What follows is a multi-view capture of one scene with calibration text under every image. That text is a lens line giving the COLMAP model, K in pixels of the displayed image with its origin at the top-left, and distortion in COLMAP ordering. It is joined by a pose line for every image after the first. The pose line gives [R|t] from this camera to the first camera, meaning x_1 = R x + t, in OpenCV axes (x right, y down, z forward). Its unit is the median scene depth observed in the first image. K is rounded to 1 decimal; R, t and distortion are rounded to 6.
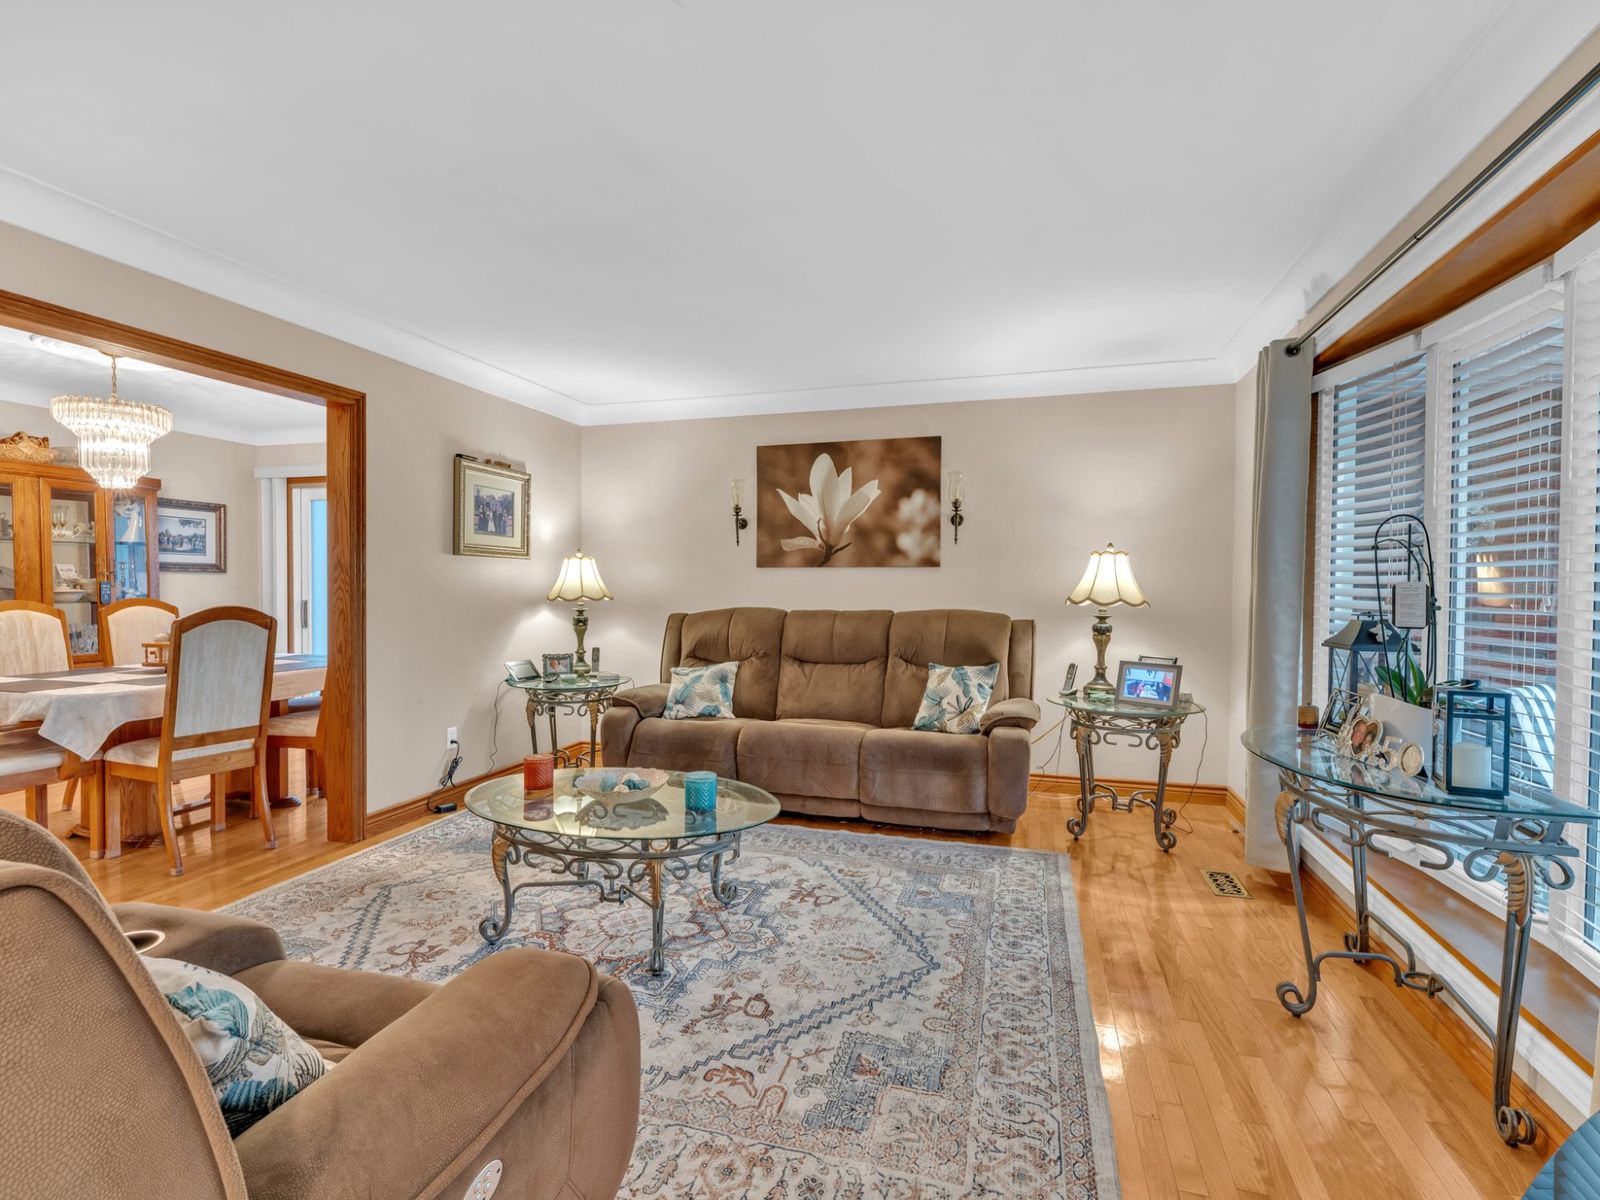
lens RADIAL K [[777.4, 0, 778.6], [0, 777.4, 600.4], [0, 0, 1]] dist [-0.000208, -0.000571]
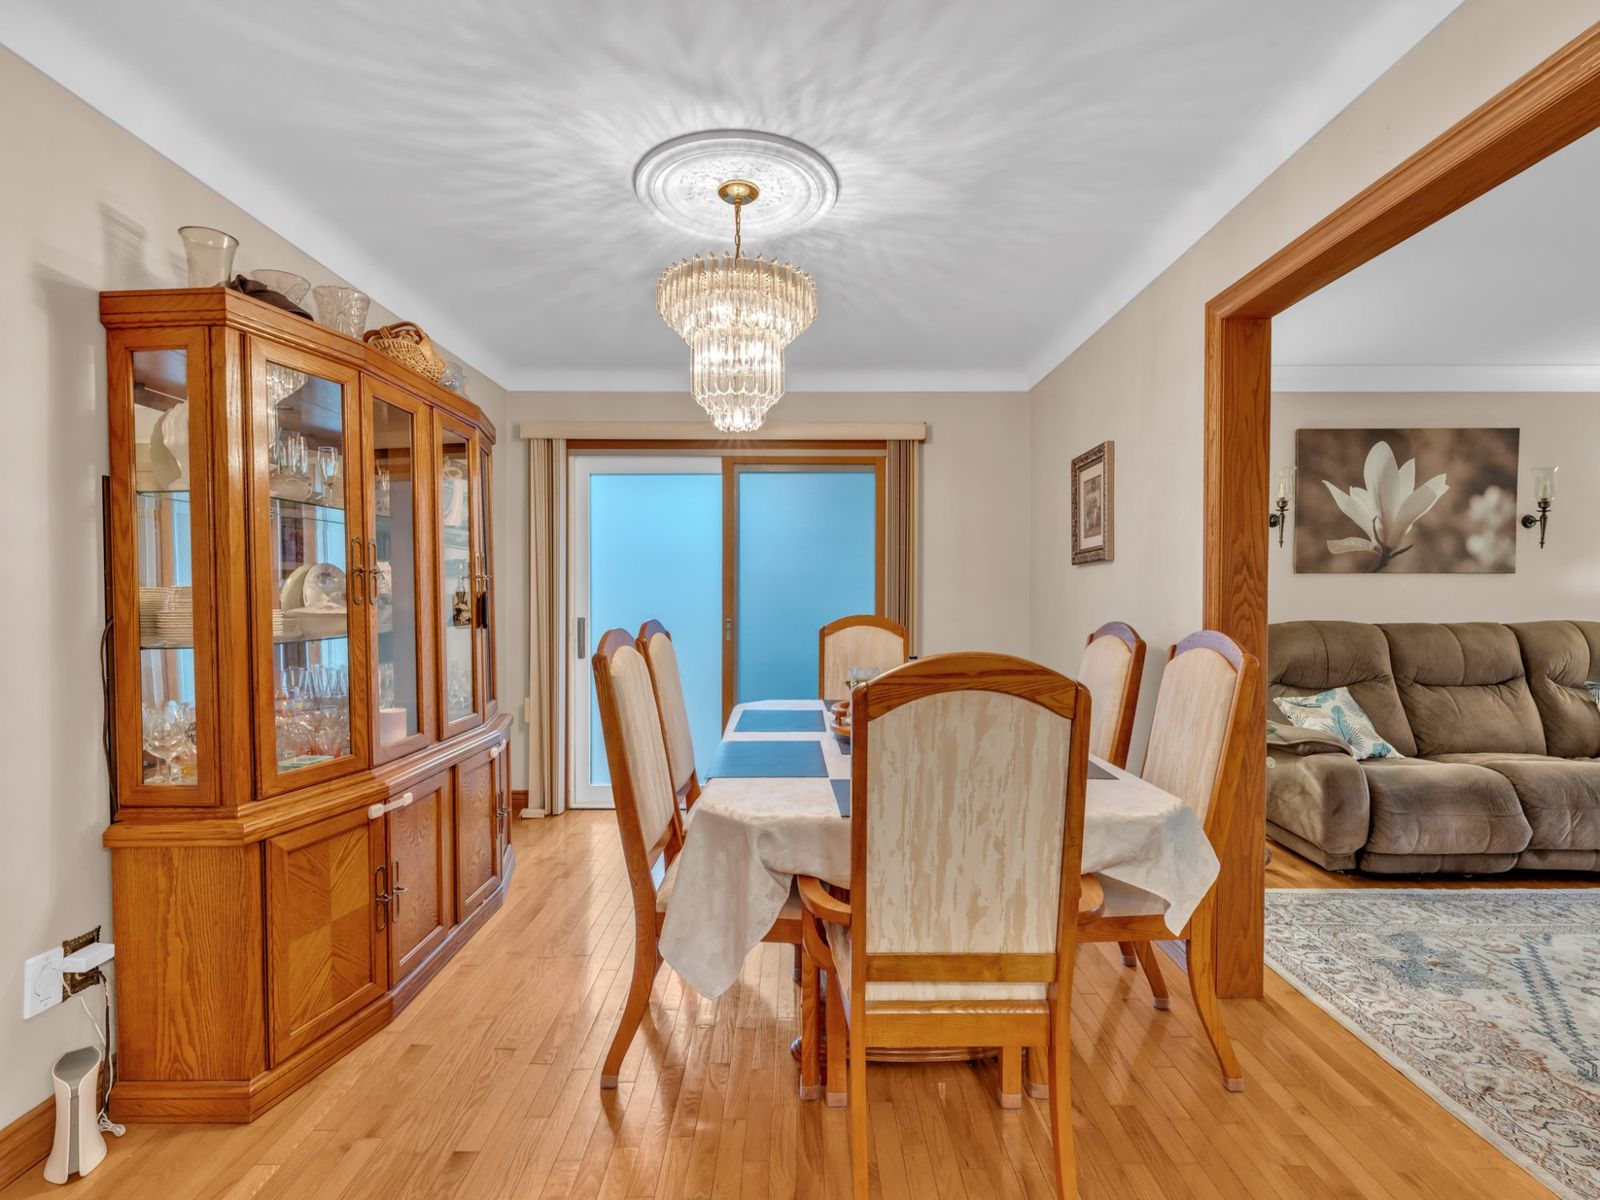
lens RADIAL K [[777.4, 0, 778.6], [0, 777.4, 600.4], [0, 0, 1]] dist [-0.000208, -0.000571]
pose [[0.959154, -0.005942, 0.282822, -0.838391], [0.008113, 0.999946, -0.006507, -0.012511], [-0.282768, 0.008535, 0.959150, 0.368521]]
